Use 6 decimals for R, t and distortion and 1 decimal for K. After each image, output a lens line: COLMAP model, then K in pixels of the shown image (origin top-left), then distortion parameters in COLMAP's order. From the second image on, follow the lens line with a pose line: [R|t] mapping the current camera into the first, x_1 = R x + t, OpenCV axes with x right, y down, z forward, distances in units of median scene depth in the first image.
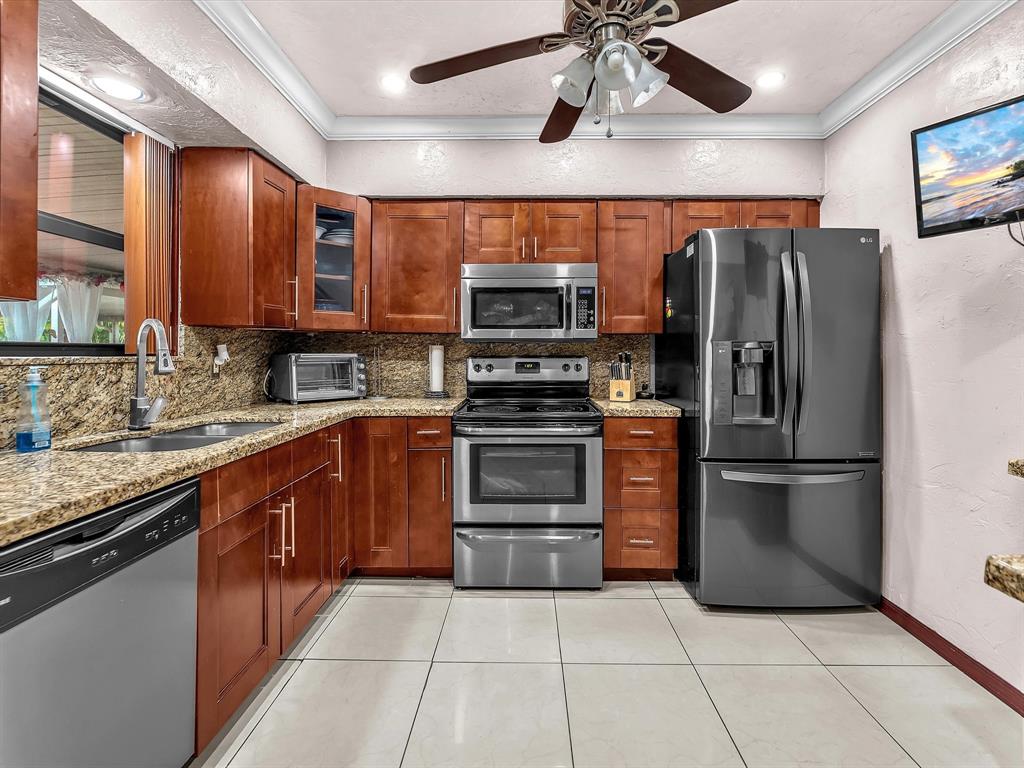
lens RADIAL K [[487.6, 0, 519.0], [0, 487.6, 351.9], [0, 0, 1]] dist [-0.003989, -0.000325]
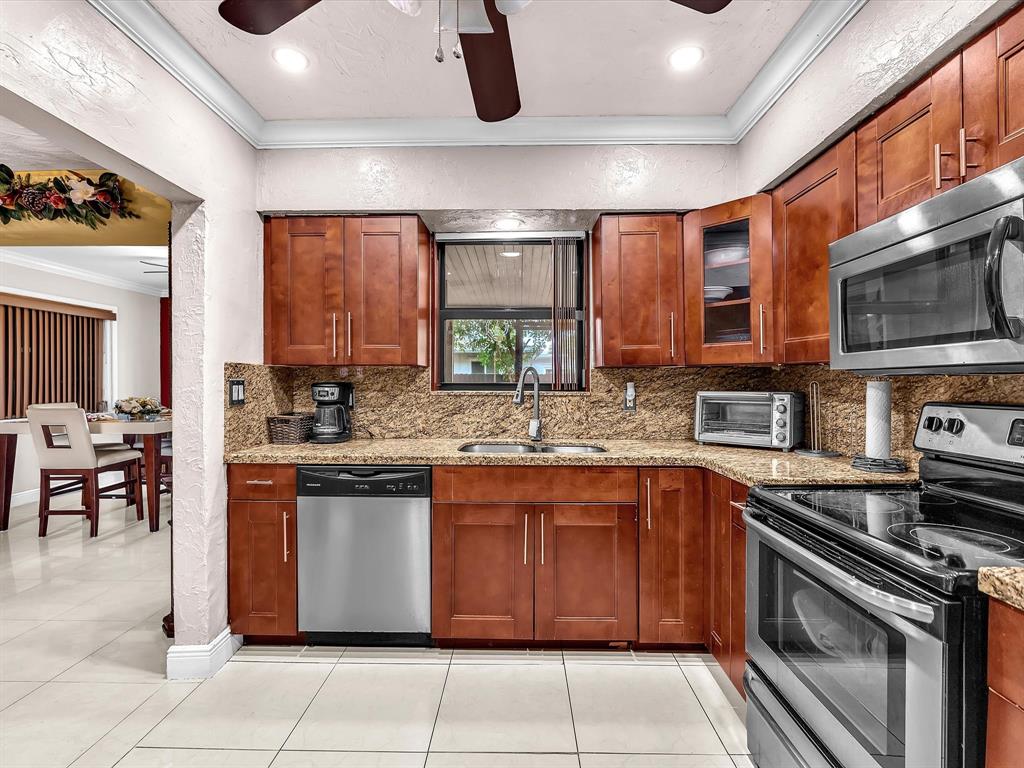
lens RADIAL K [[480.4, 0, 512.0], [0, 480.4, 384.0], [0, 0, 1]] dist [-0.005709, -0.000593]
pose [[0.001480, 0.002480, -0.999996, 0.477119], [-0.000493, 0.999997, 0.002479, -0.012428], [0.999999, 0.000490, 0.001481, 0.632491]]
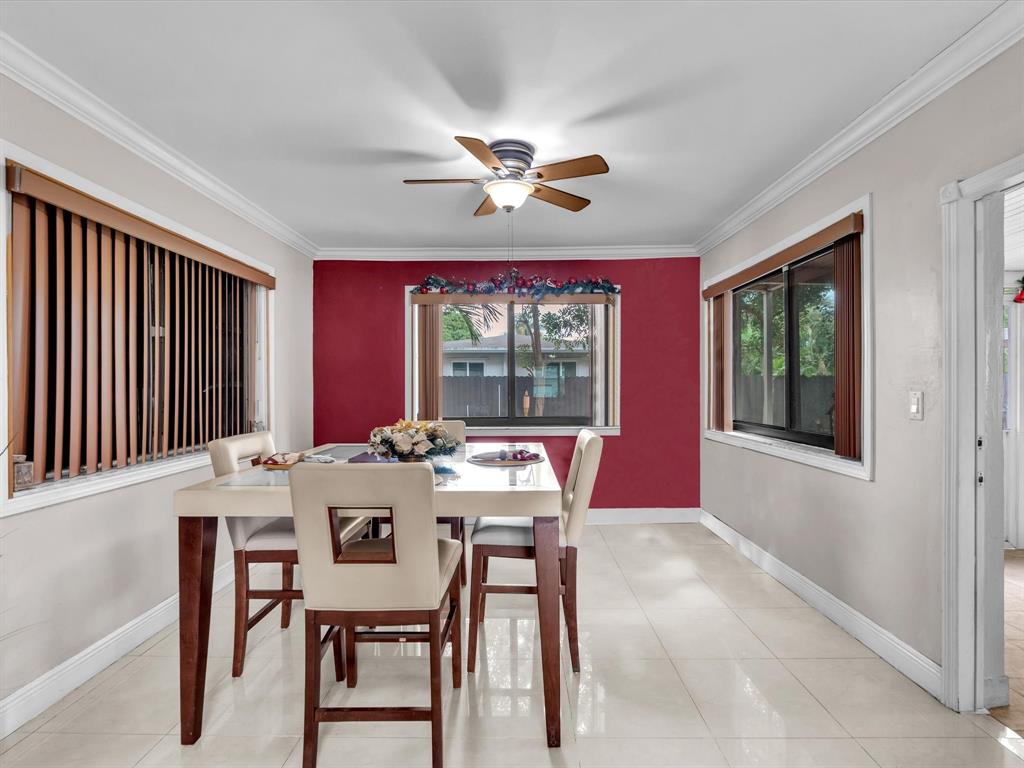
lens RADIAL K [[480.4, 0, 512.0], [0, 480.4, 384.0], [0, 0, 1]] dist [-0.005709, -0.000593]
pose [[0.010421, -0.005394, -0.999931, -0.387442], [0.000094, 0.999985, -0.005393, -0.023126], [0.999946, -0.000038, 0.010421, -0.554742]]
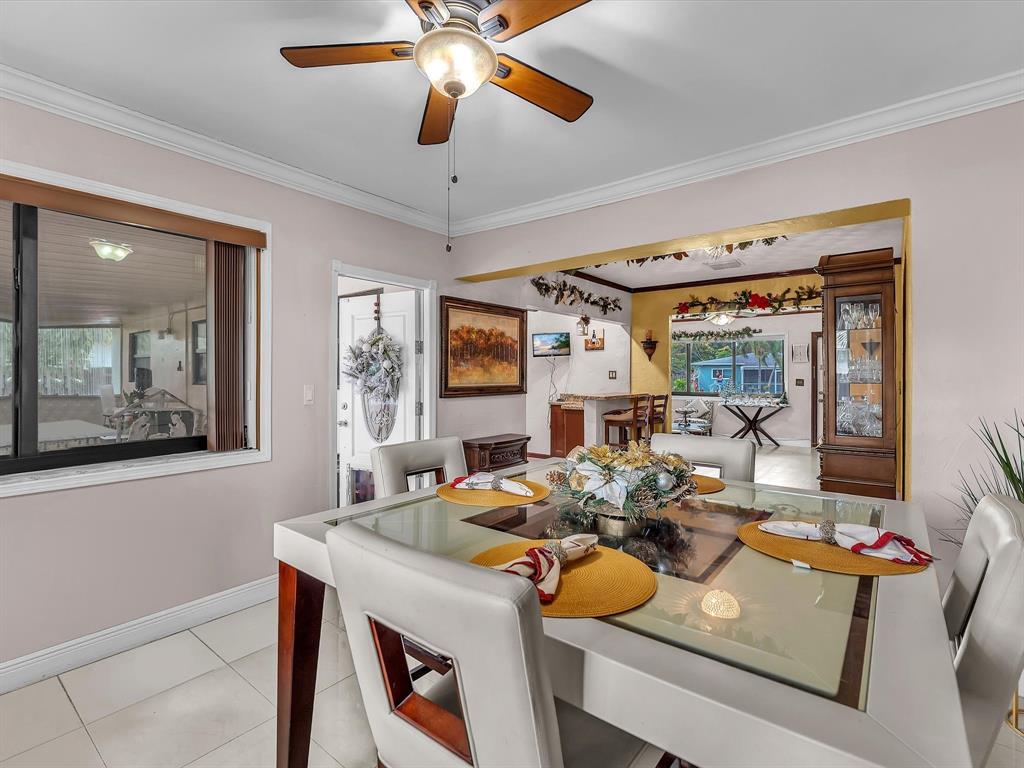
lens RADIAL K [[480.4, 0, 512.0], [0, 480.4, 384.0], [0, 0, 1]] dist [-0.005709, -0.000593]
pose [[0.607475, -0.015513, 0.794187, -1.750764], [-0.000352, 0.999804, 0.019799, -0.040608], [-0.794339, -0.012306, 0.607350, -0.965690]]
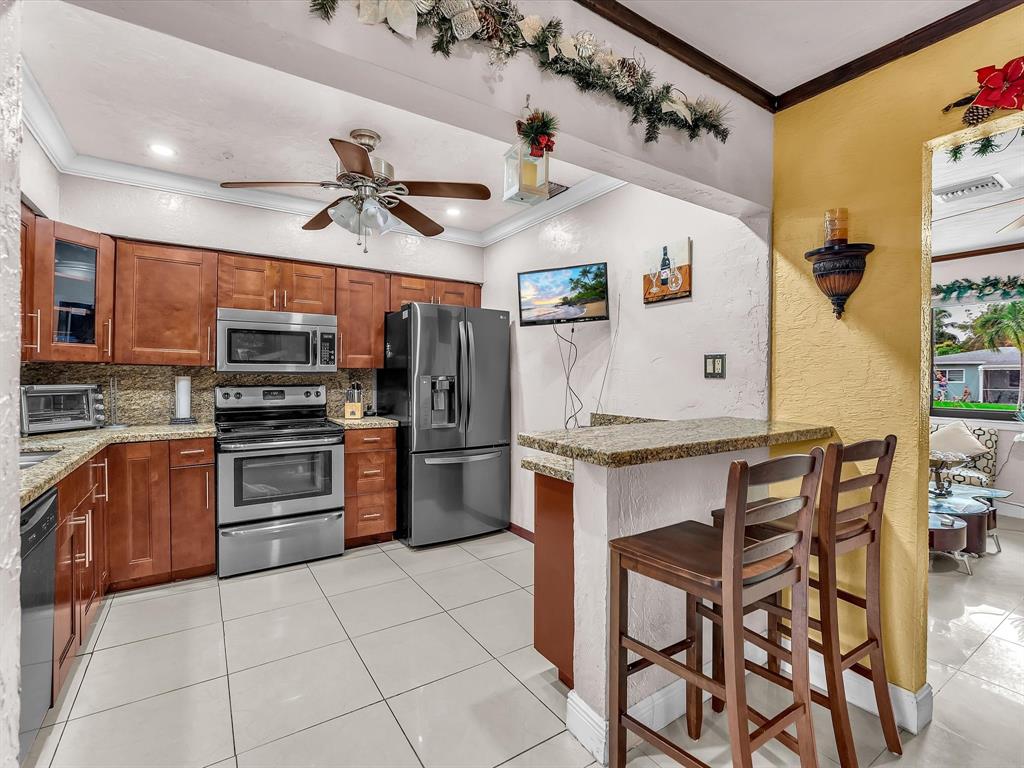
lens RADIAL K [[475.6, 0, 505.3], [0, 475.6, 378.2], [0, 0, 1]] dist [-0.003606, -0.000043]
pose [[0.830403, 0.000306, 0.557163, -0.185608], [-0.003408, 0.999984, 0.004531, -0.018694], [-0.557153, -0.005661, 0.830391, -0.344431]]
